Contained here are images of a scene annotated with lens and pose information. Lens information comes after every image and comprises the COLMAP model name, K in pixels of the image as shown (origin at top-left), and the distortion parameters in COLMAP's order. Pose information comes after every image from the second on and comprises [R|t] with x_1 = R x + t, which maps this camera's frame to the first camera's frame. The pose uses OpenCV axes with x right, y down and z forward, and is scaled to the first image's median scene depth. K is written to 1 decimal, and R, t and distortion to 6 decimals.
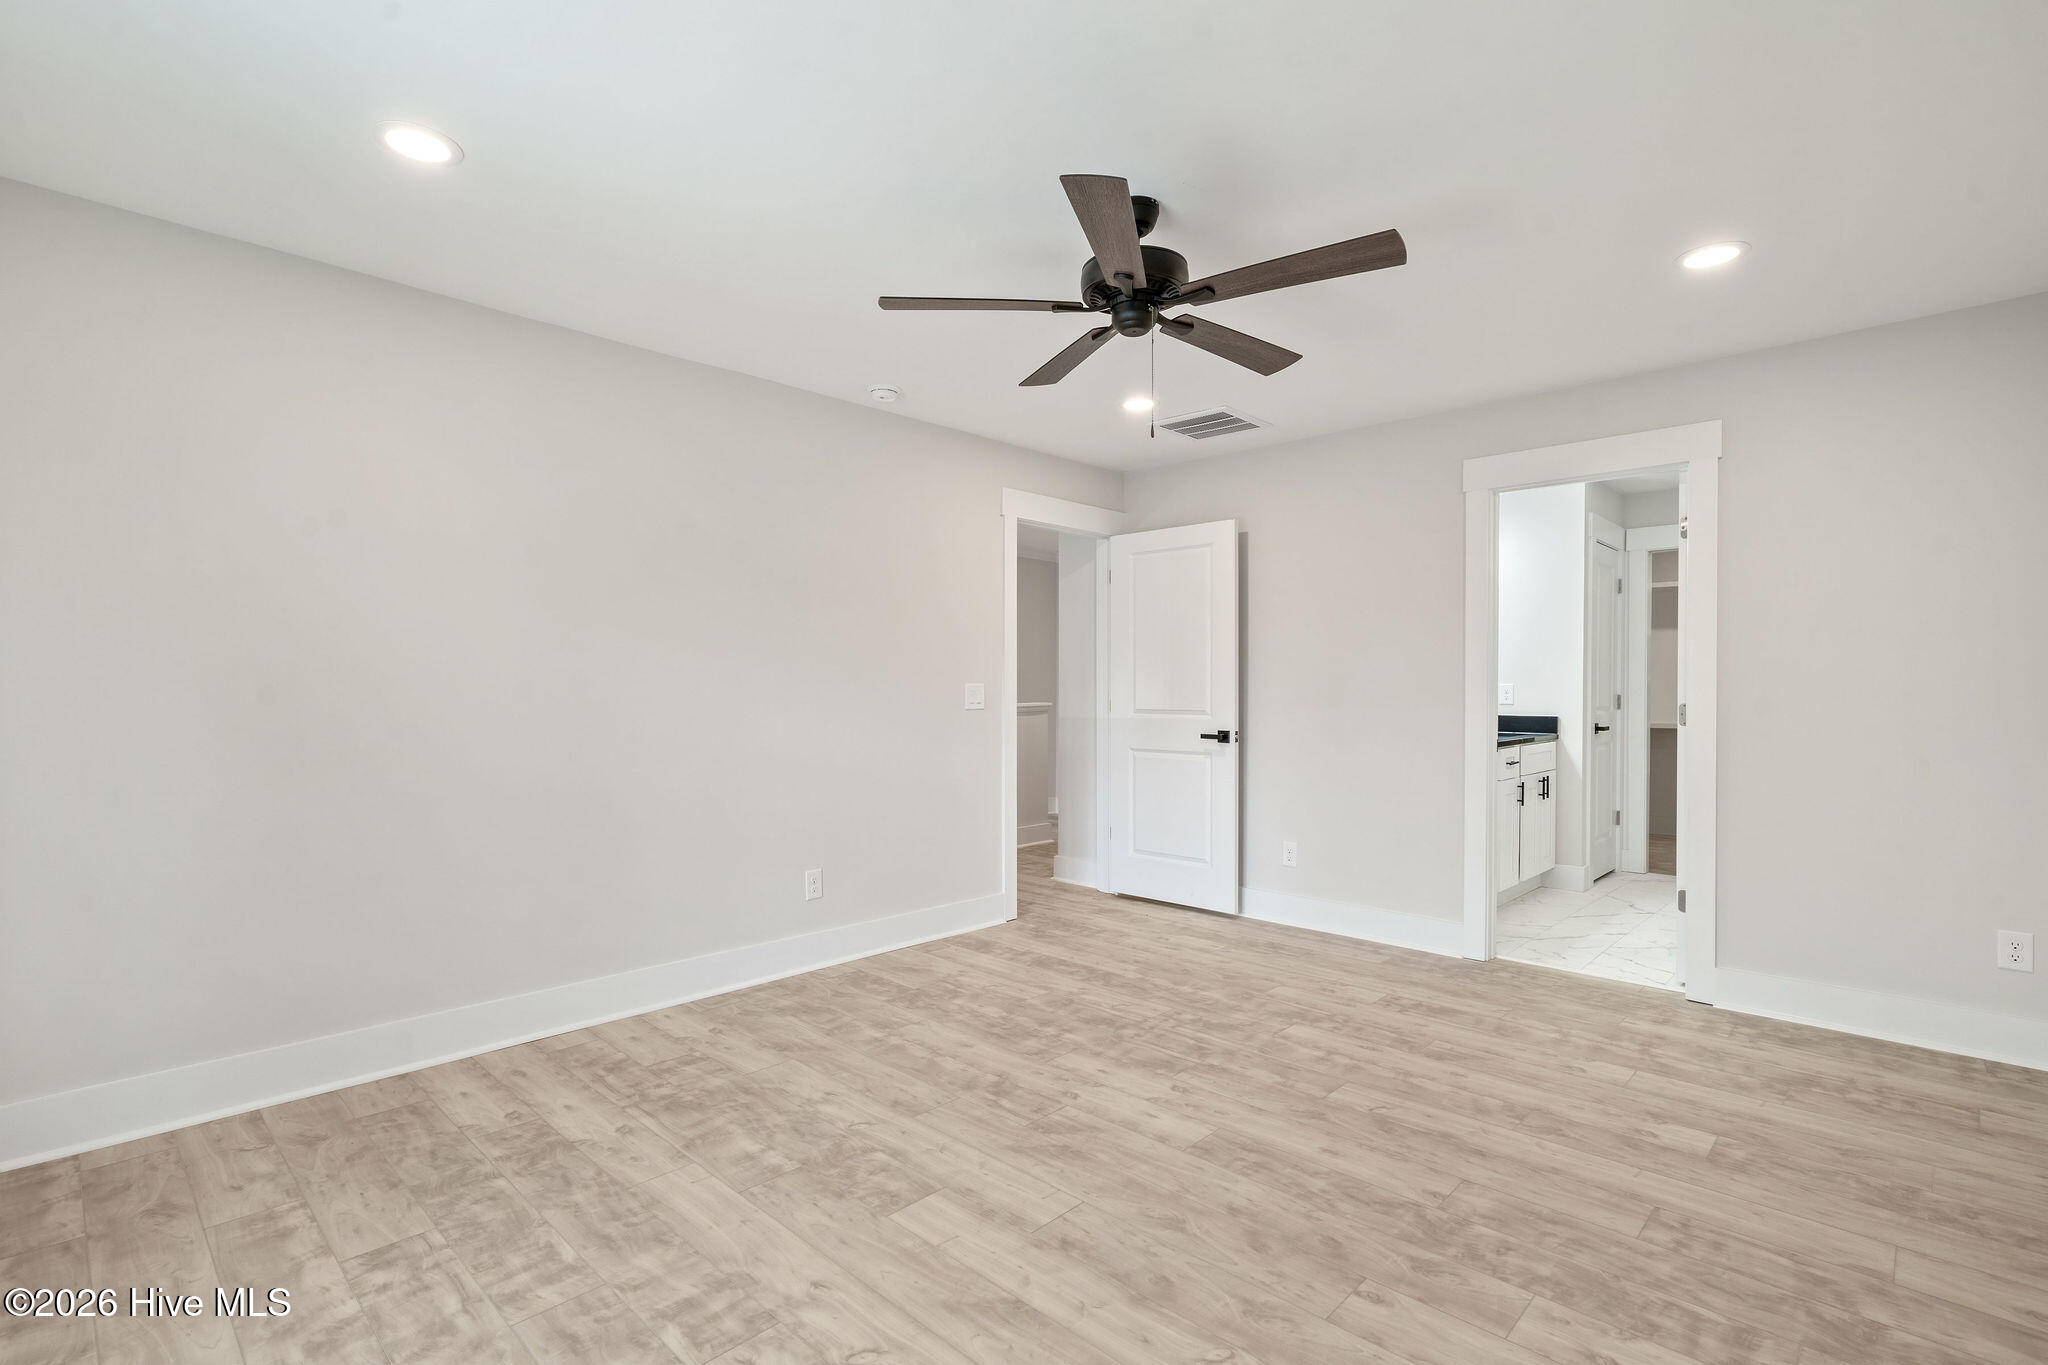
lens RADIAL K [[1008.0, 0, 1043.6], [0, 1008.0, 700.0], [0, 0, 1]] dist [0.003044, -0.000998]
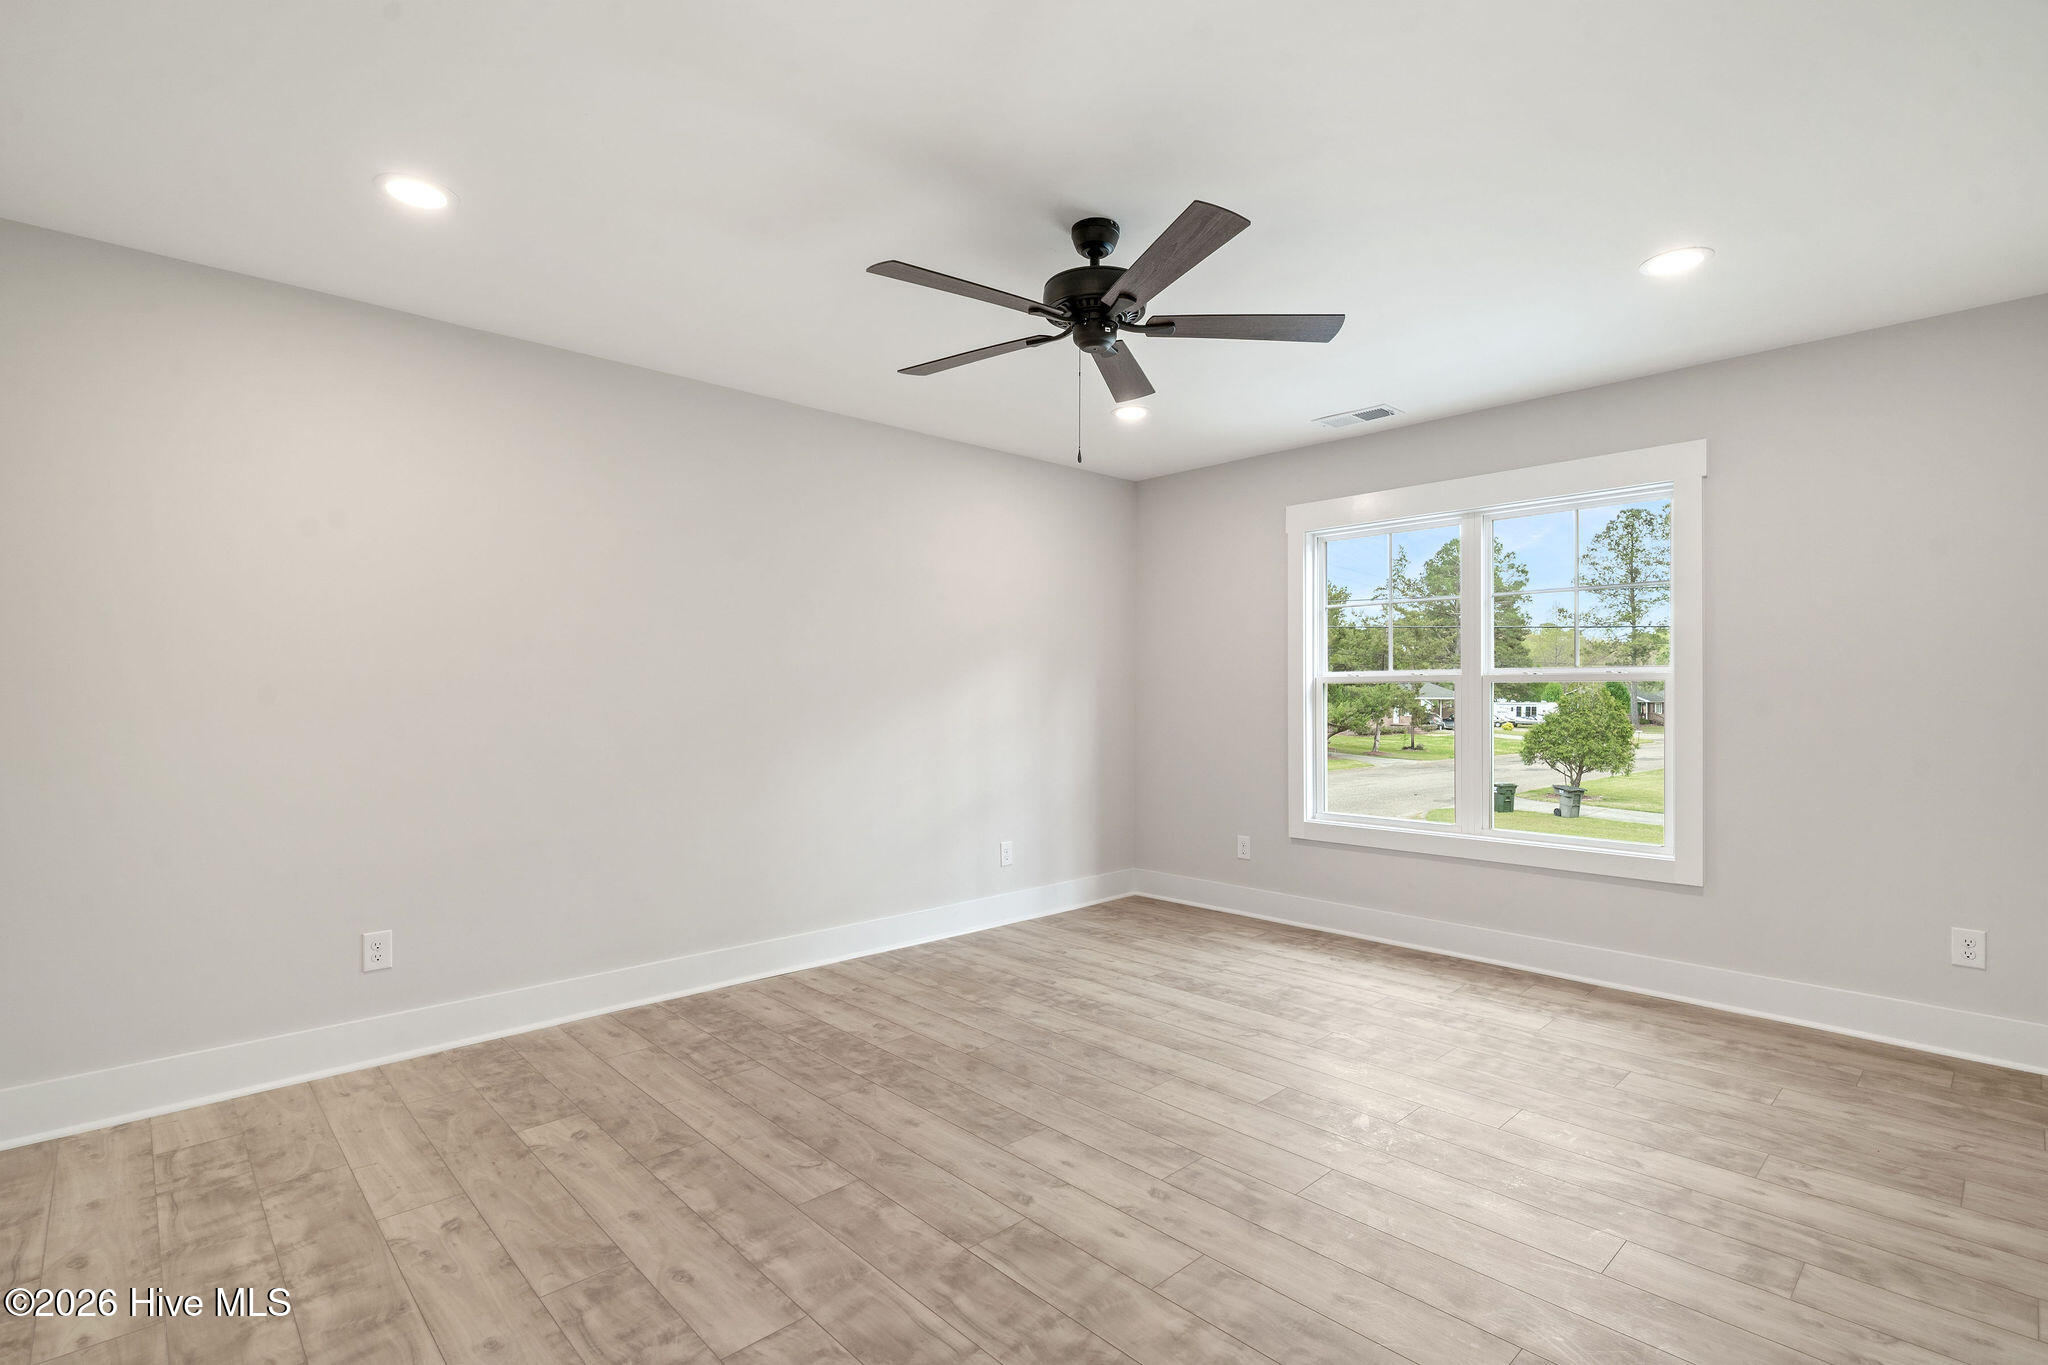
lens RADIAL K [[1008.0, 0, 1043.6], [0, 1008.0, 700.0], [0, 0, 1]] dist [0.003044, -0.000998]
pose [[-0.999040, -0.001669, 0.043777, 0.091345], [-0.000866, 0.999831, 0.018358, -0.022364], [-0.043800, 0.018302, -0.998873, 1.941335]]
